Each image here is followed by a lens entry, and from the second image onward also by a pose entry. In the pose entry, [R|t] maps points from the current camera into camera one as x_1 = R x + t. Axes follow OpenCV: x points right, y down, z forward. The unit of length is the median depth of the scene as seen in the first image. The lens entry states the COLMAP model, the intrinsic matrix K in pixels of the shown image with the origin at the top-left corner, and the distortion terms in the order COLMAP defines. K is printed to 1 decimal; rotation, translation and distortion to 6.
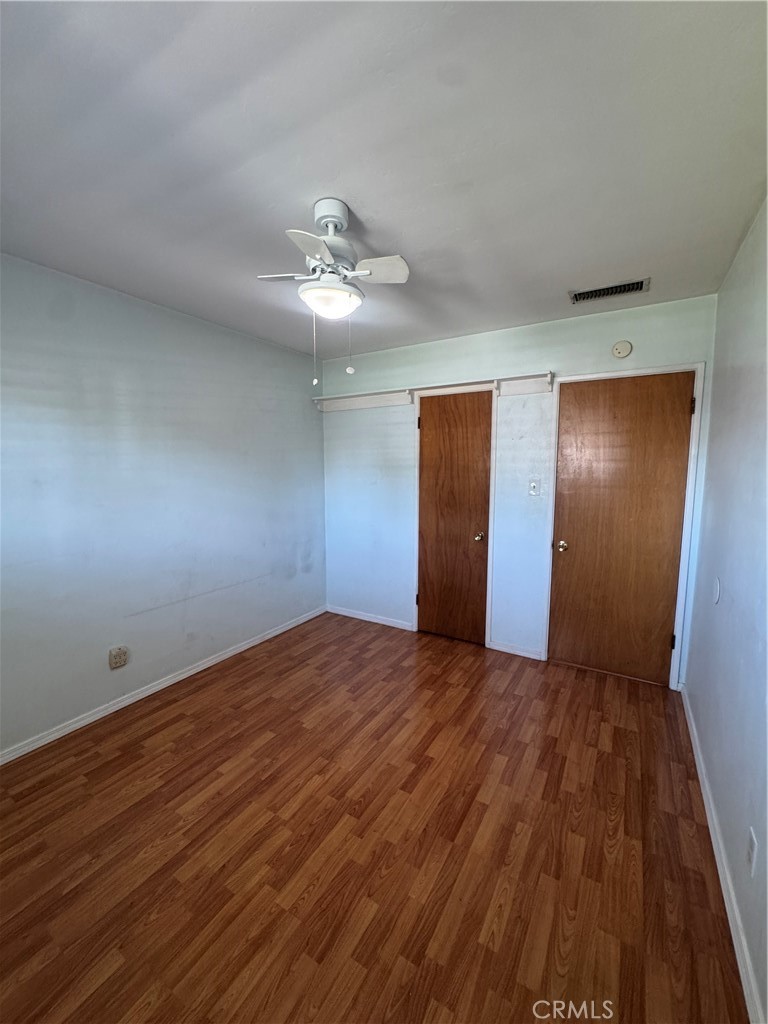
lens RADIAL K [[412.0, 0, 386.5], [0, 412.0, 506.0], [0, 0, 1]] dist [-0.003235, 0.001463]
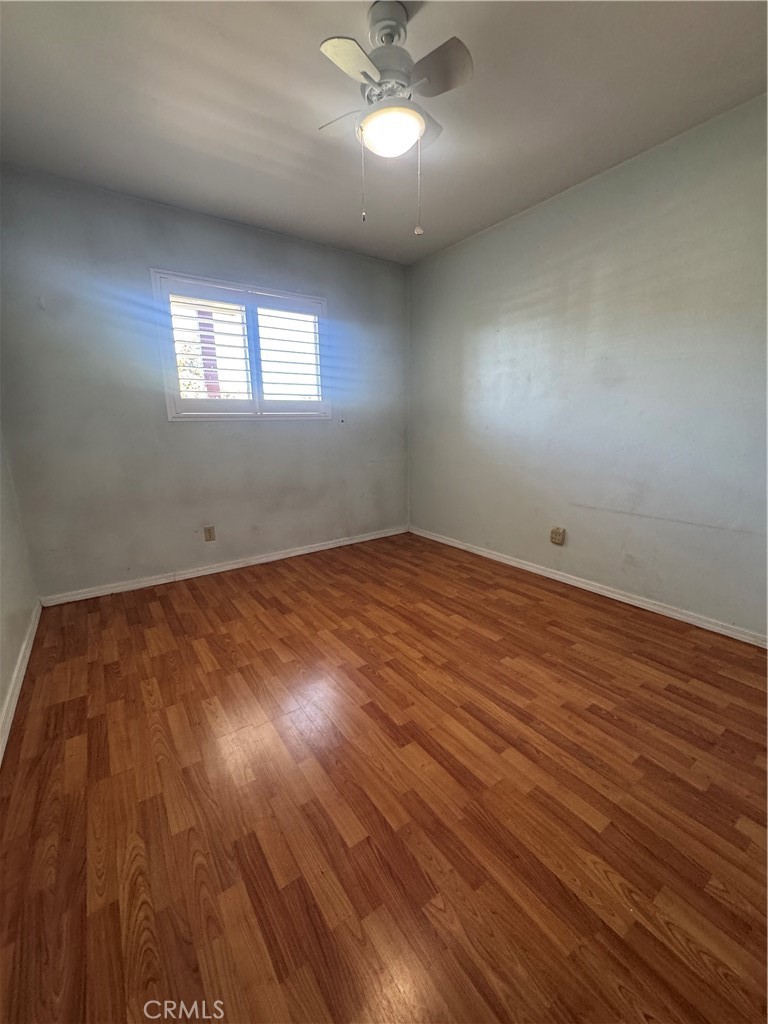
lens RADIAL K [[412.0, 0, 383.9], [0, 412.0, 508.4], [0, 0, 1]] dist [-0.003235, 0.001463]
pose [[-0.403377, 0.193828, -0.894269, 0.562319], [-0.074800, 0.967052, 0.243343, 0.051615], [0.911972, 0.165051, -0.375588, 0.985747]]
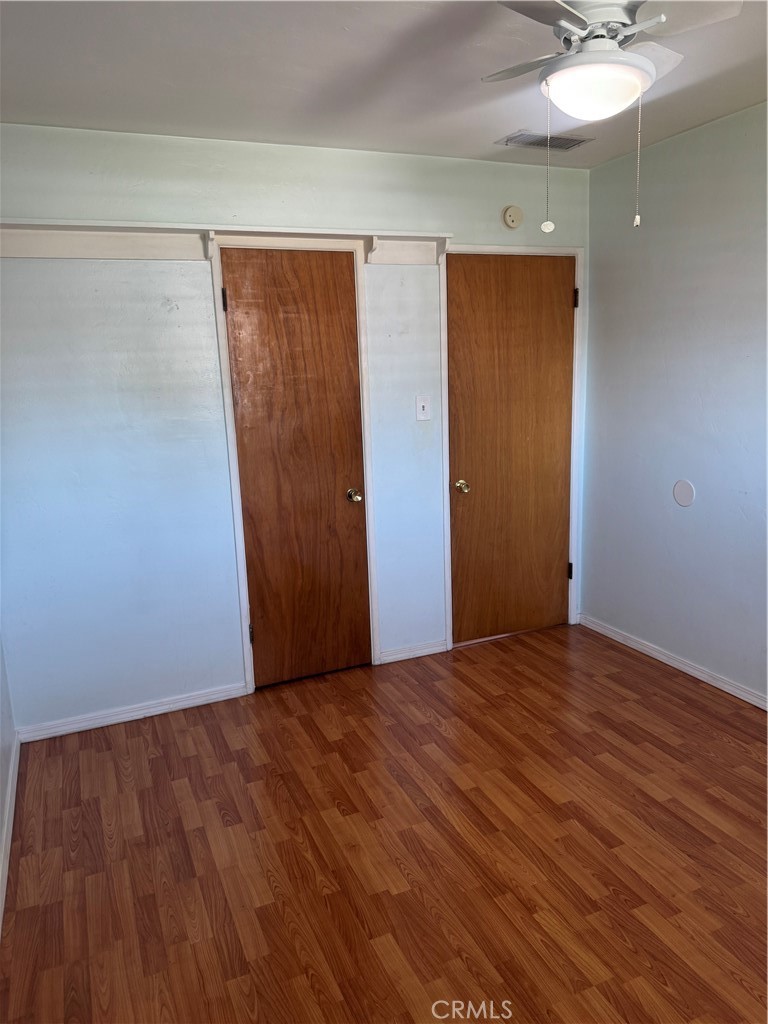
lens RADIAL K [[725.5, 0, 379.1], [0, 725.5, 503.7], [0, 0, 1]] dist [0.058287, -0.076140]
pose [[0.583751, -0.173957, 0.793079, -0.818851], [0.116482, 0.984617, 0.130233, -0.067339], [-0.803534, 0.016356, 0.595034, 0.436555]]
